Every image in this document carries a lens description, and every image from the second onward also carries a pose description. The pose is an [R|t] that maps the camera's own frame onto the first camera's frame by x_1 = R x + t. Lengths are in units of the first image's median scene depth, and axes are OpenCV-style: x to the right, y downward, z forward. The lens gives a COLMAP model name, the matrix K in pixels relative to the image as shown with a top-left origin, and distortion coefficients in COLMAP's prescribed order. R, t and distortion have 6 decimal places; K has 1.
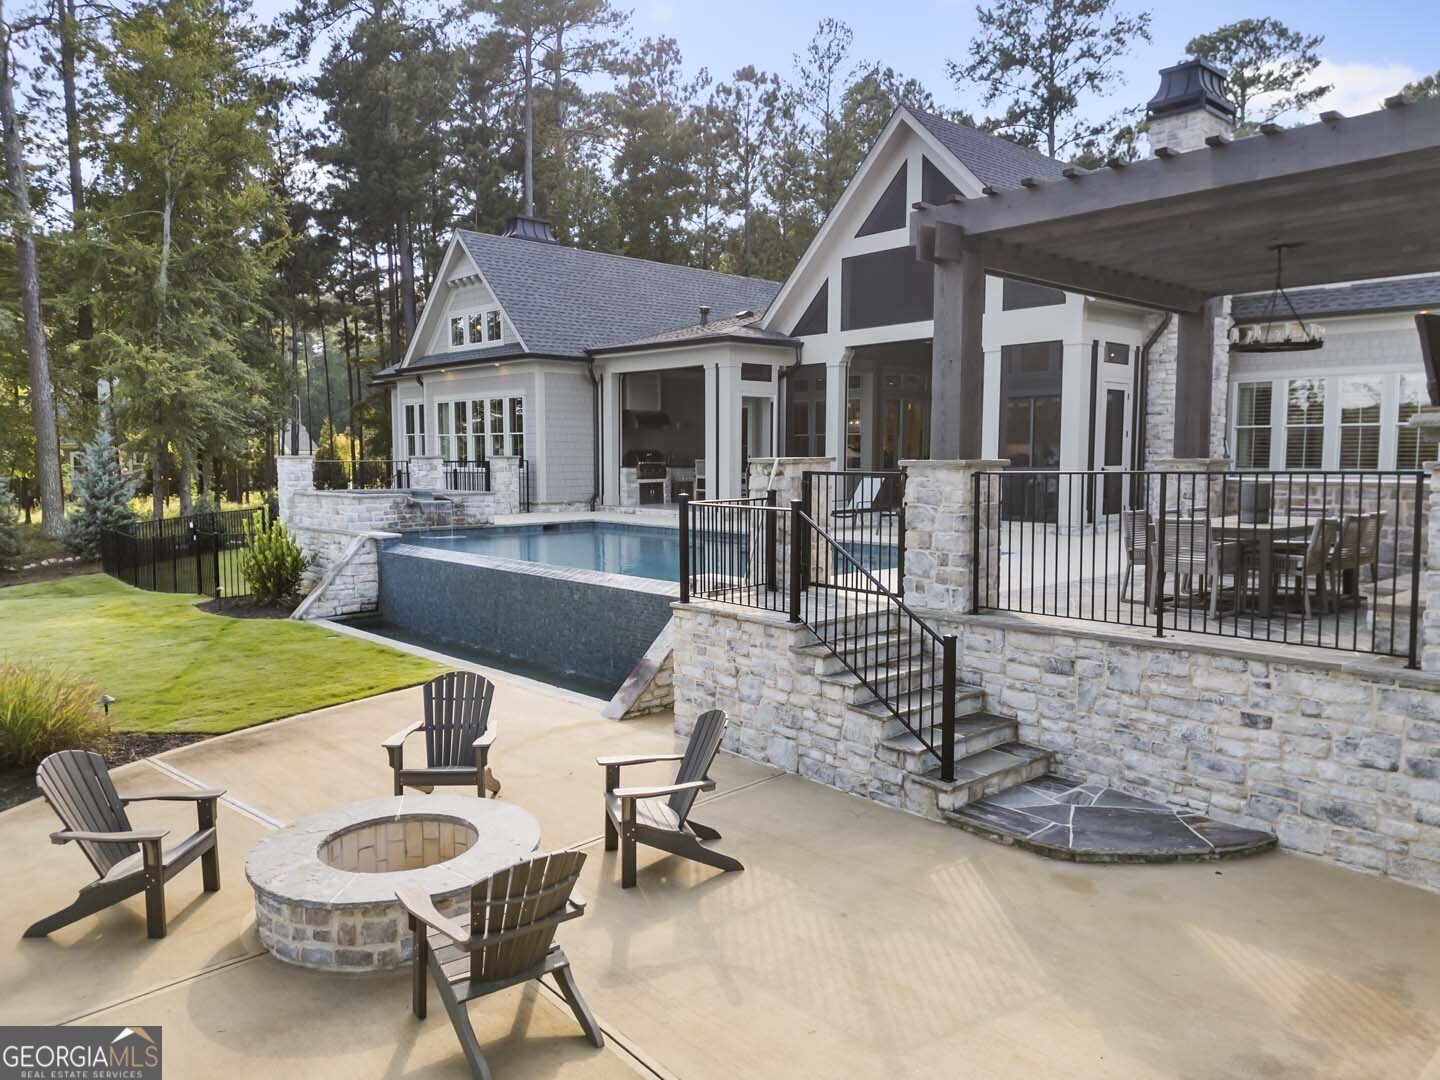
lens RADIAL K [[1012.6, 0, 720.0], [0, 1012.6, 540.0], [0, 0, 1]] dist [0.085052, -0.000383]
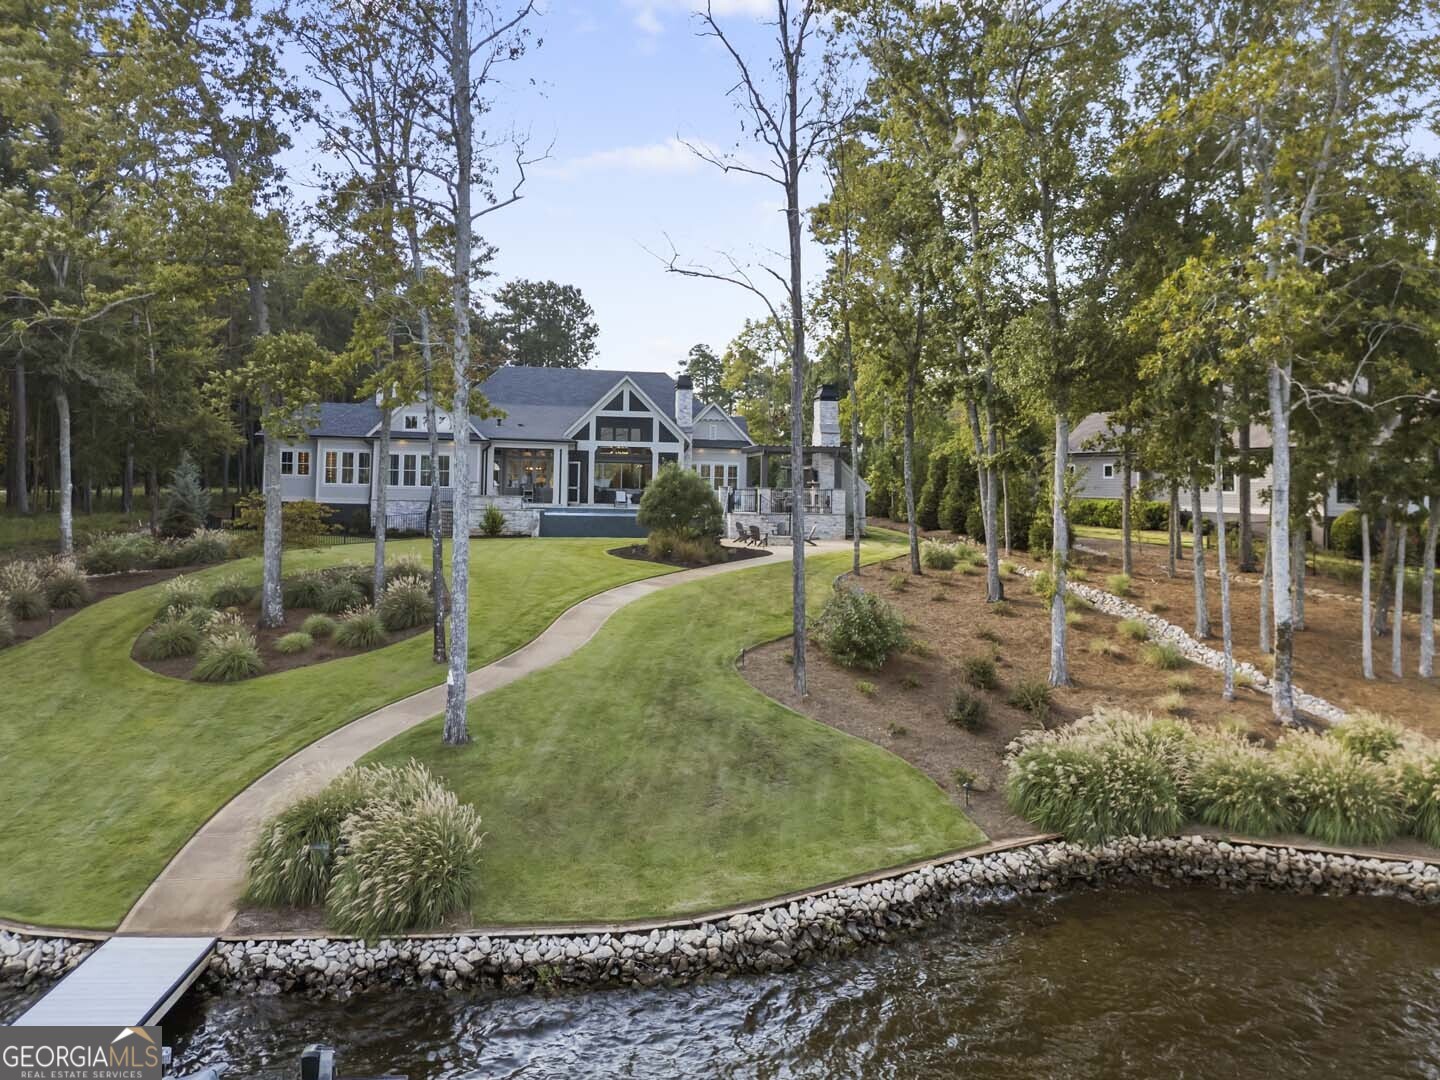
lens RADIAL K [[1031.2, 0, 725.2], [0, 1031.2, 508.3], [0, 0, 1]] dist [0.060179, -0.055747]
pose [[0.568339, -0.006923, 0.822765, -2.067490], [0.051692, 0.998290, -0.027308, 0.081840], [-0.821169, 0.058051, 0.567725, -0.931959]]
